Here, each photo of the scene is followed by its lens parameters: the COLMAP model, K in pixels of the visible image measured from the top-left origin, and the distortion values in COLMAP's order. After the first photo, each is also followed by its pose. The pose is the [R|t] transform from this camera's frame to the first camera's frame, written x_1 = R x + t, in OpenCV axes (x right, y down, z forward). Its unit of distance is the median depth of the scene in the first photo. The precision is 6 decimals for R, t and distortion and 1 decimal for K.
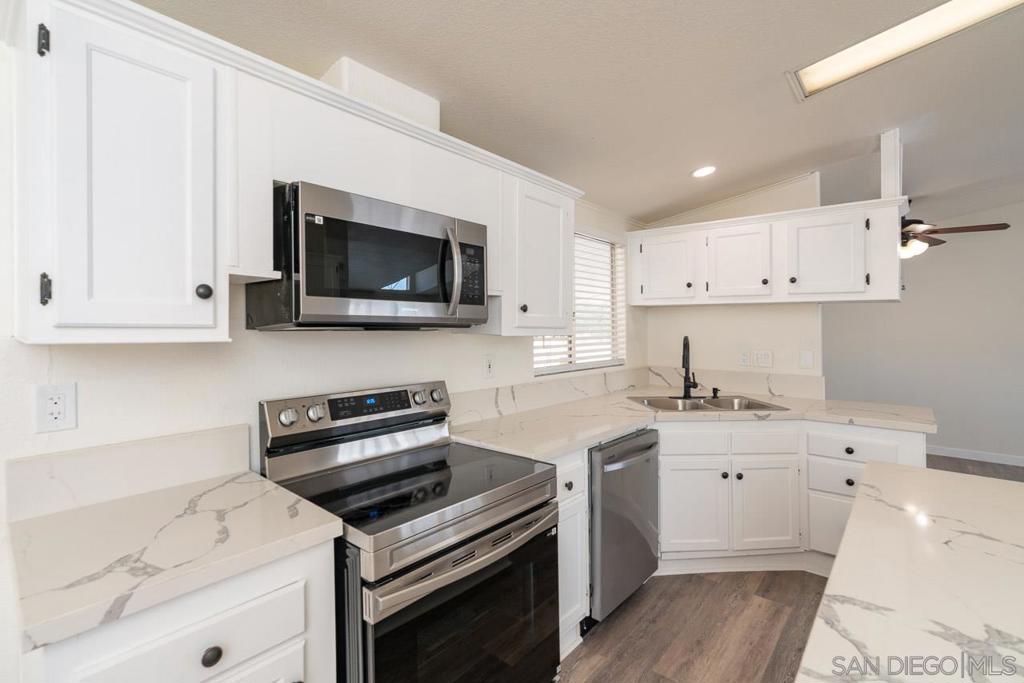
lens RADIAL K [[464.1, 0, 519.1], [0, 464.1, 336.5], [0, 0, 1]] dist [-0.005736, 0.002431]
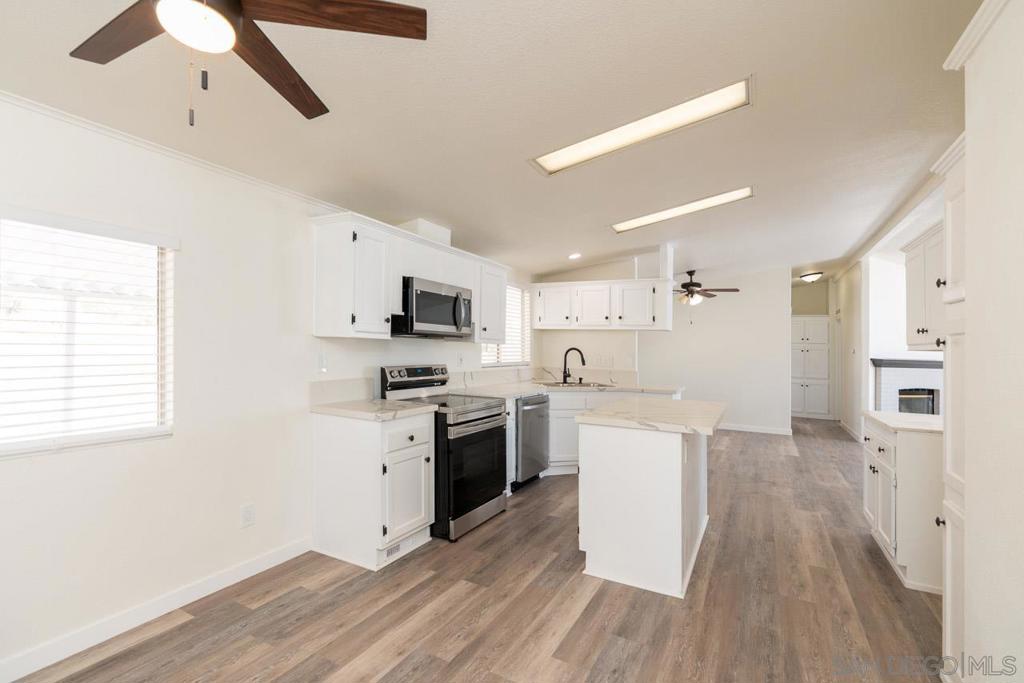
lens RADIAL K [[464.1, 0, 522.1], [0, 464.1, 342.3], [0, 0, 1]] dist [-0.005736, 0.002431]
pose [[0.972770, 0.020381, 0.230877, -0.300952], [-0.013059, 0.999363, -0.033198, 0.061516], [-0.231406, 0.029279, 0.972416, -1.001150]]
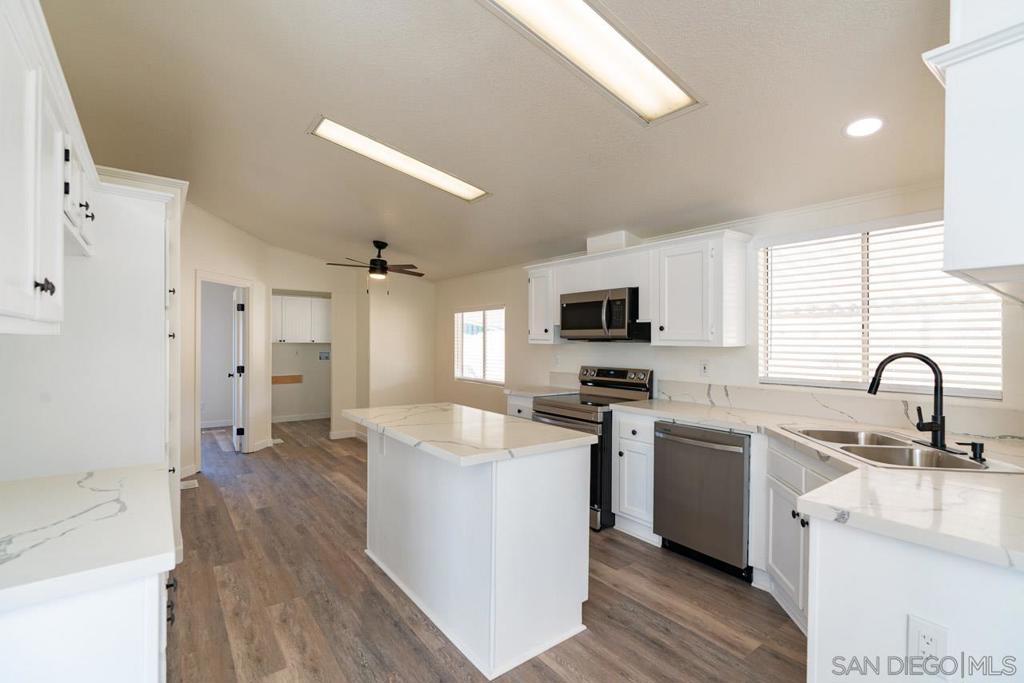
lens RADIAL K [[464.1, 0, 510.5], [0, 464.1, 345.9], [0, 0, 1]] dist [-0.005736, 0.002431]
pose [[-0.211713, -0.000888, -0.977332, 1.737153], [-0.031595, 0.999483, 0.005936, 0.006617], [0.976821, 0.032135, -0.211631, 0.833198]]
